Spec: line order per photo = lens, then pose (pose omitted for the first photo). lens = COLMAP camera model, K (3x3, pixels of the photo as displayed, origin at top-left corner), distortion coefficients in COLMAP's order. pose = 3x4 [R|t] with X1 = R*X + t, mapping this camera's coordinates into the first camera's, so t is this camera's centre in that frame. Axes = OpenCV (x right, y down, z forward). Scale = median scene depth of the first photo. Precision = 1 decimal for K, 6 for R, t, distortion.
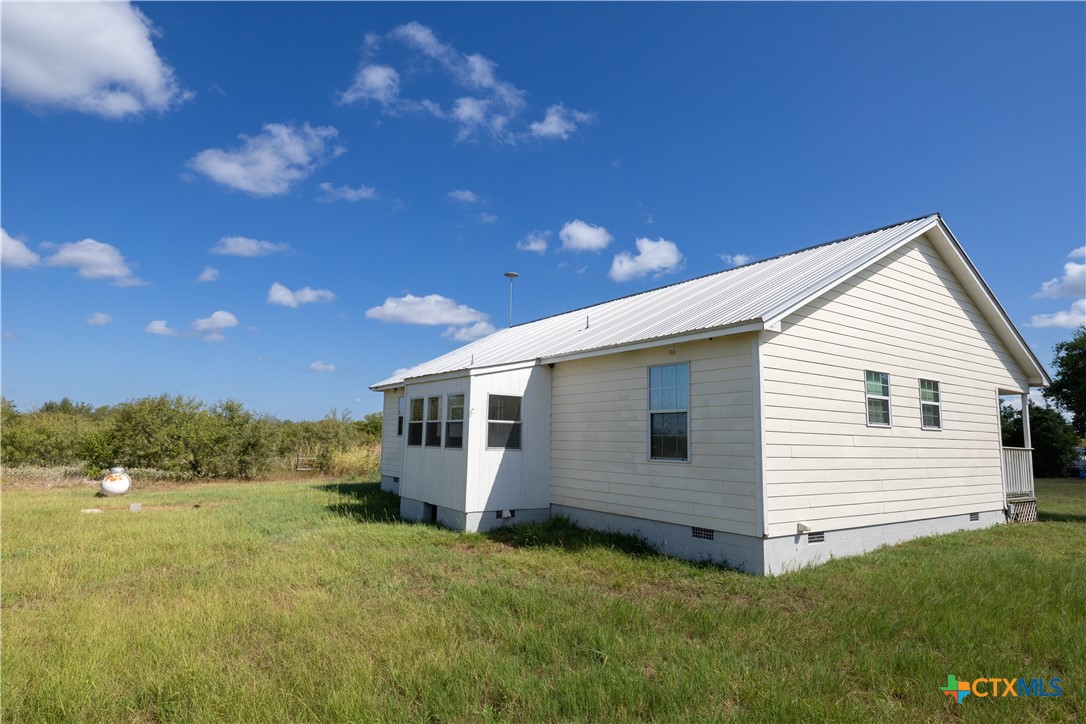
lens RADIAL K [[616.5, 0, 552.2], [0, 616.5, 350.4], [0, 0, 1]] dist [-0.020790, 0.000429]
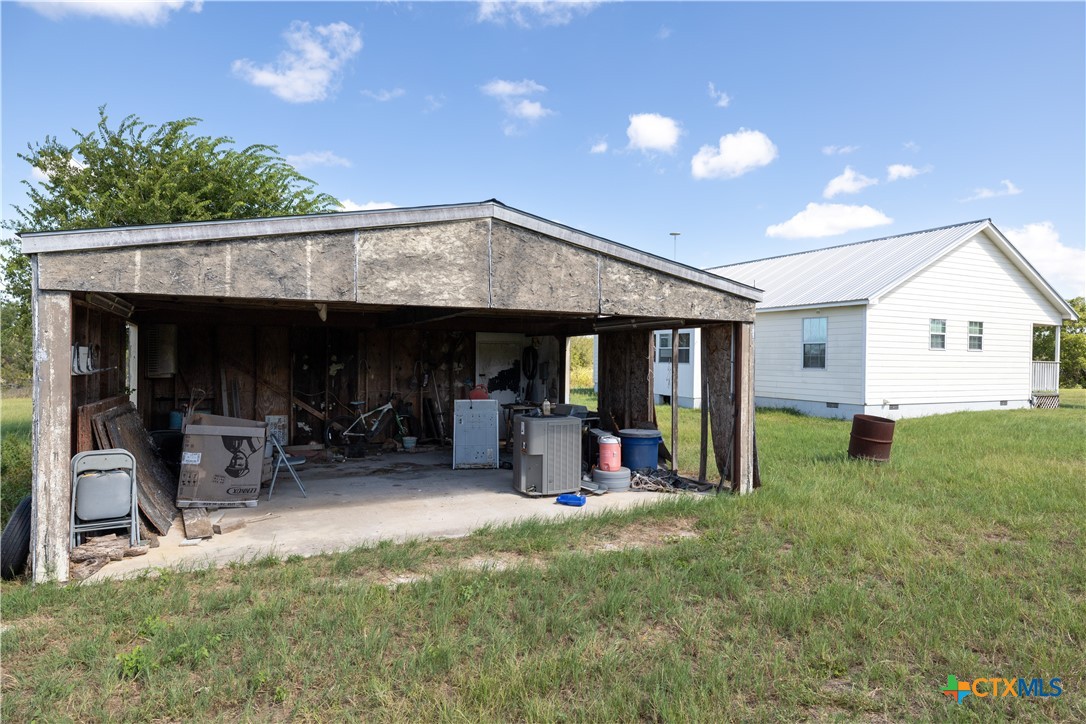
lens RADIAL K [[616.5, 0, 540.9], [0, 616.5, 362.3], [0, 0, 1]] dist [-0.020790, 0.000429]
pose [[0.984789, -0.008074, -0.173565, -0.296534], [0.034096, 0.988478, 0.147476, -0.142245], [0.170374, -0.151150, 0.973718, -0.939392]]
